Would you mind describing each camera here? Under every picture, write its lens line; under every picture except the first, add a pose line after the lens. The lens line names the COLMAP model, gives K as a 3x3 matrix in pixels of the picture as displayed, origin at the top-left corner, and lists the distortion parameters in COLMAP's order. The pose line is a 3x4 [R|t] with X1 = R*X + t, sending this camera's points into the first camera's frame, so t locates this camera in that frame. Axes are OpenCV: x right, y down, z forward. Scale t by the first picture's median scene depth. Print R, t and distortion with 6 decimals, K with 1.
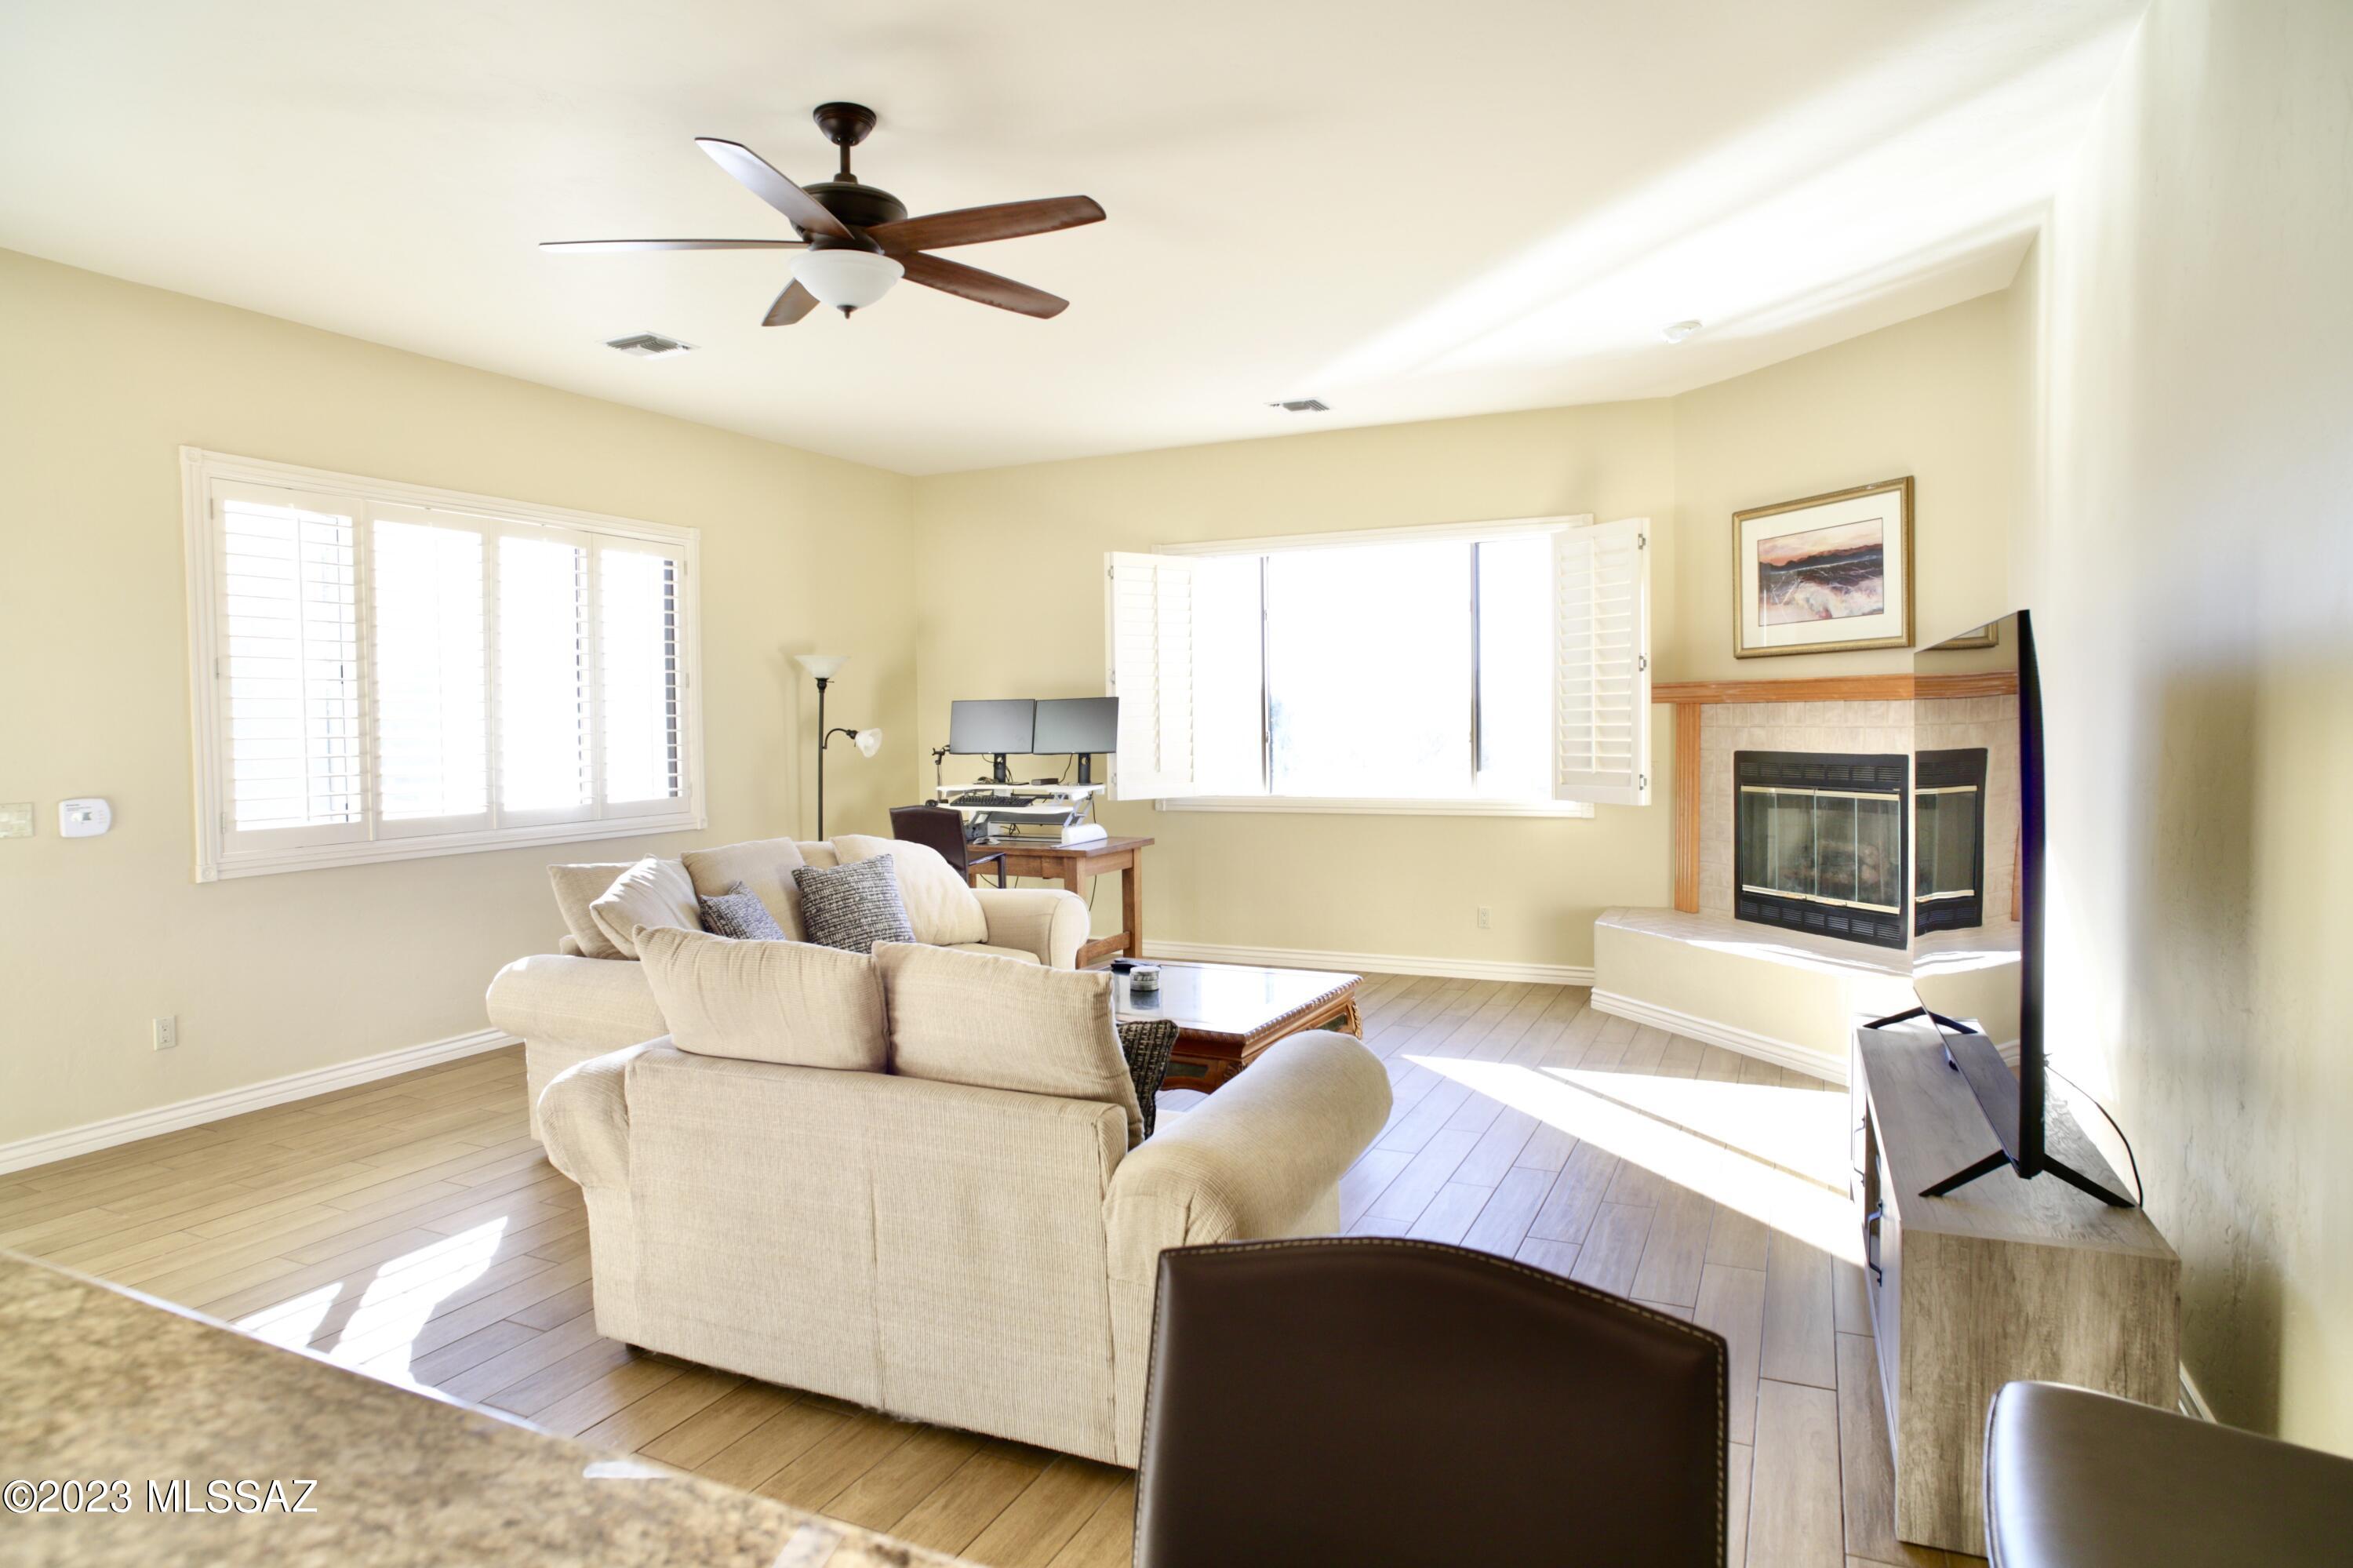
lens RADIAL K [[1347.9, 0, 1174.2], [0, 1347.9, 793.3], [0, 0, 1]] dist [-0.036254, 0.003033]
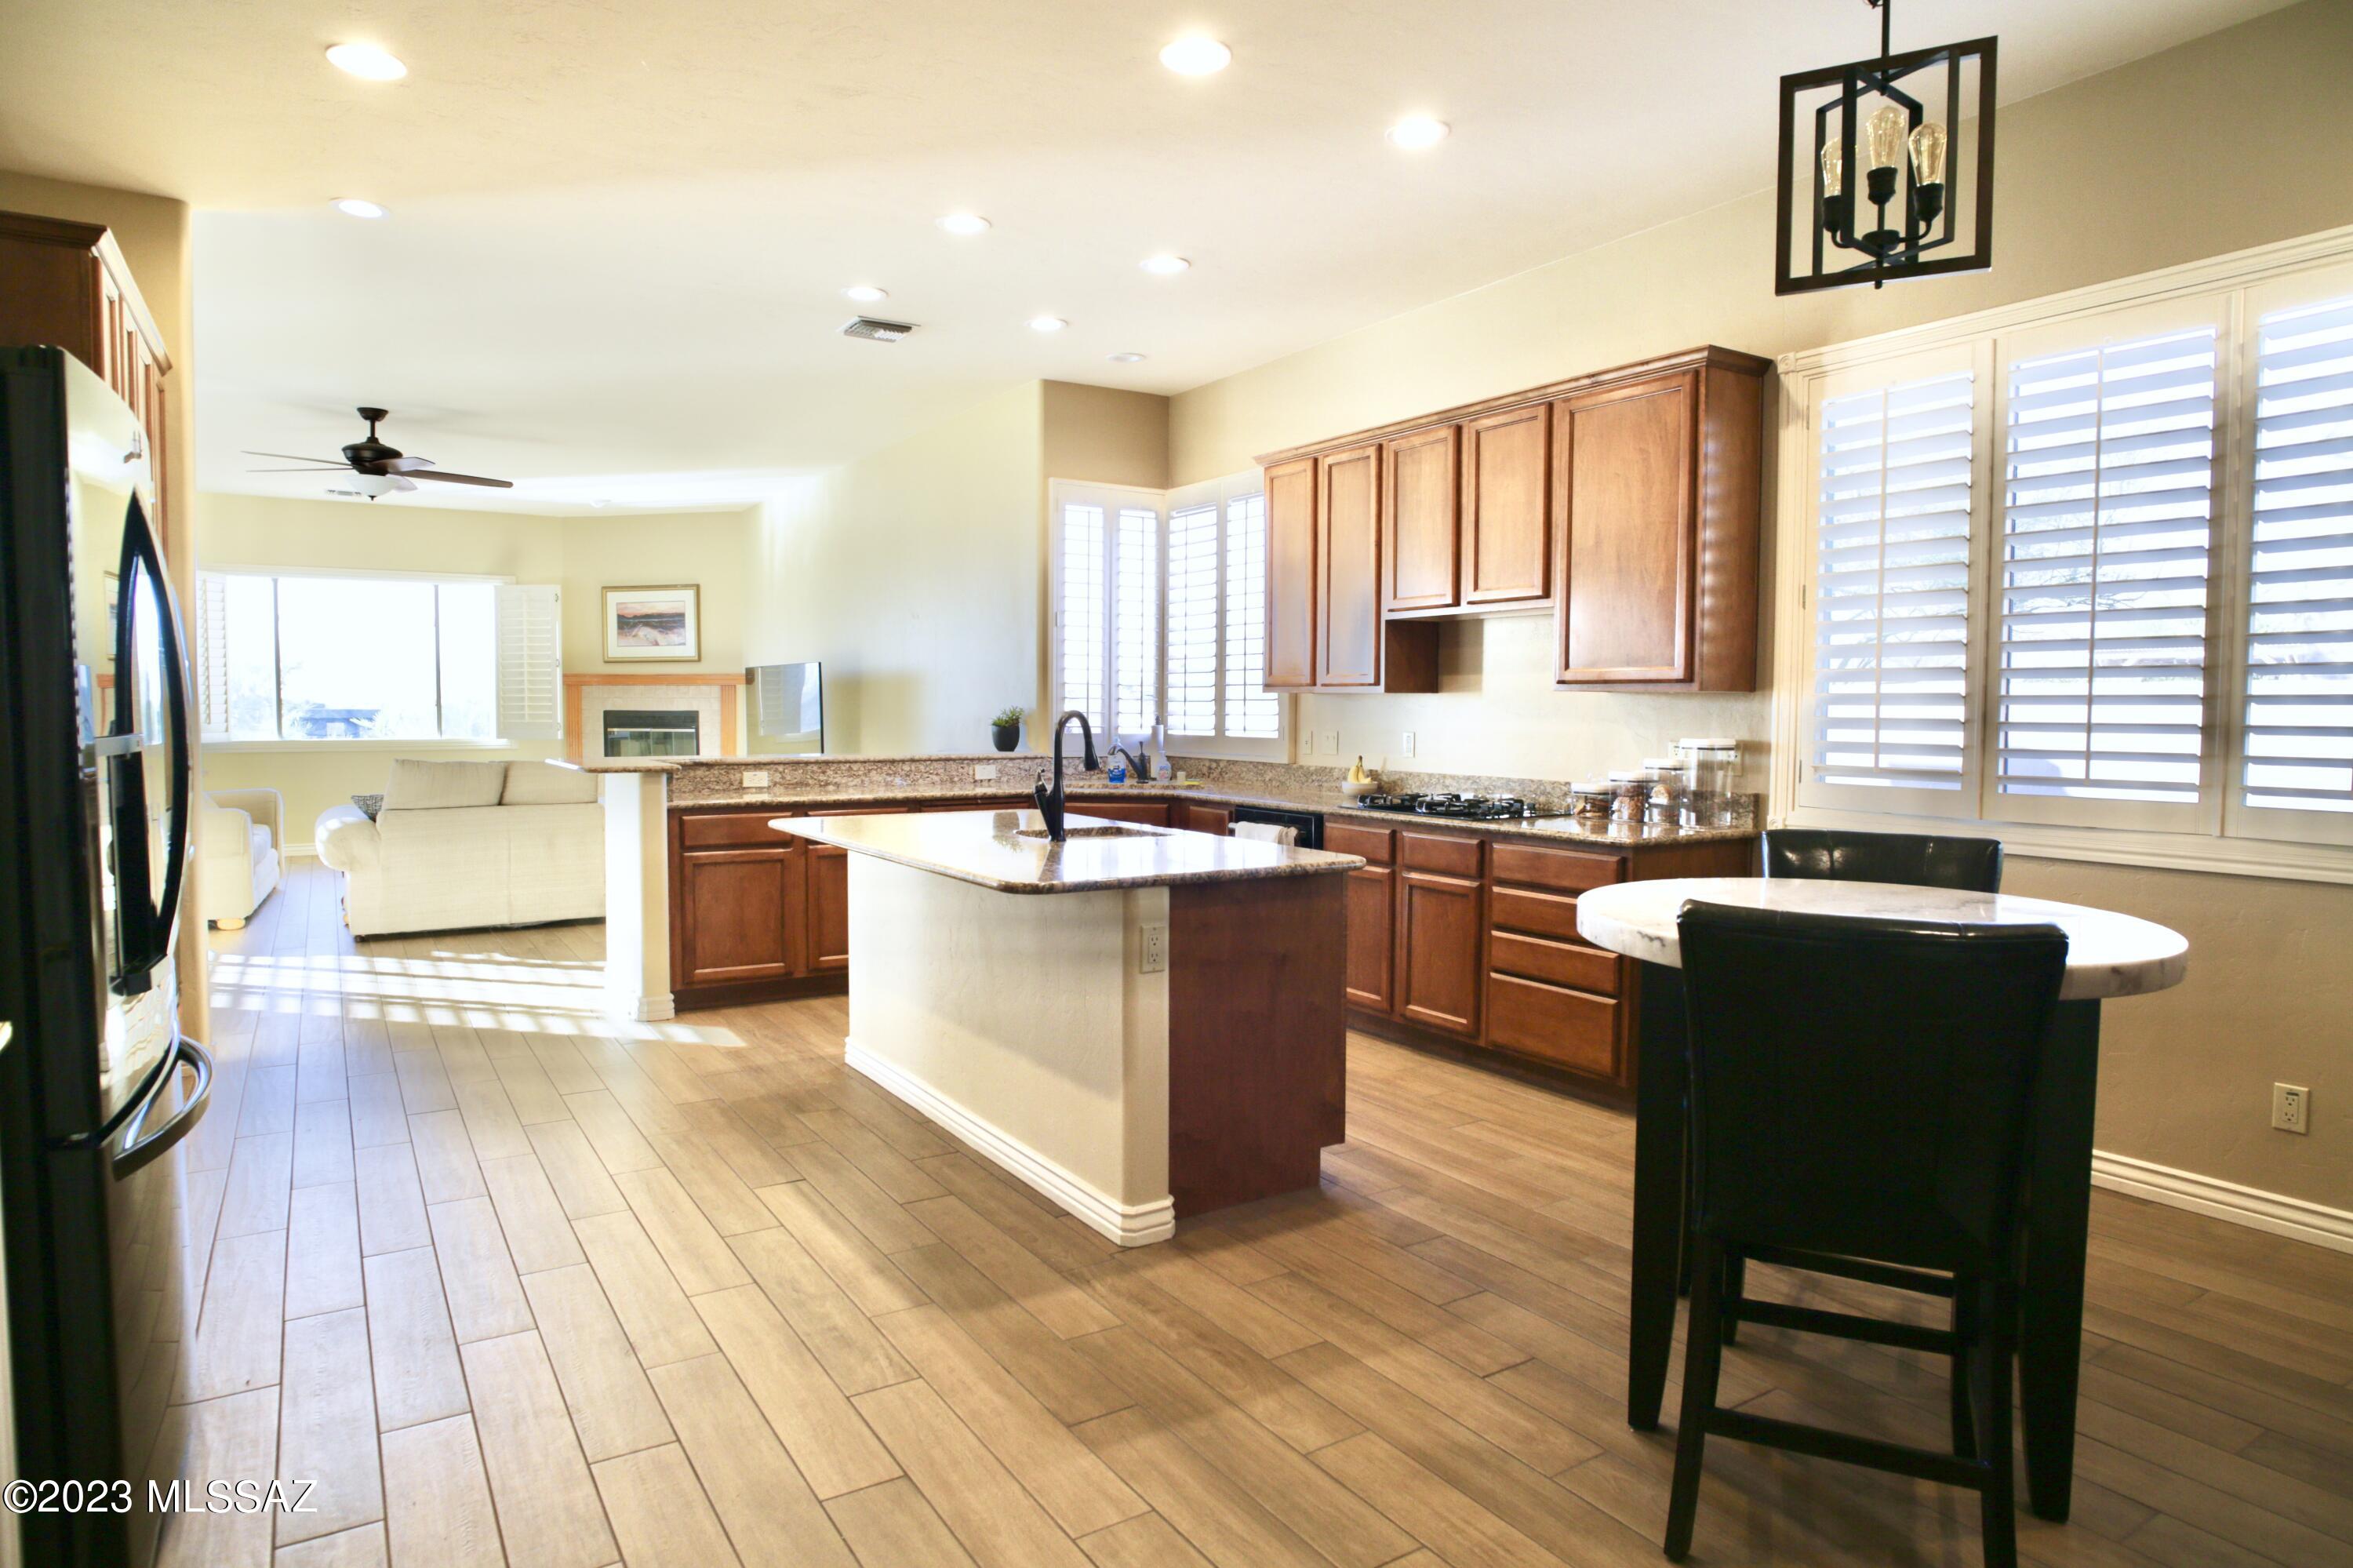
lens RADIAL K [[1347.9, 0, 1152.8], [0, 1347.9, 770.4], [0, 0, 1]] dist [-0.036254, 0.003033]
pose [[0.545264, -0.022877, 0.837952, -0.764473], [0.031453, 0.999482, 0.006820, 0.066186], [-0.837674, 0.022638, 0.545701, -0.705381]]
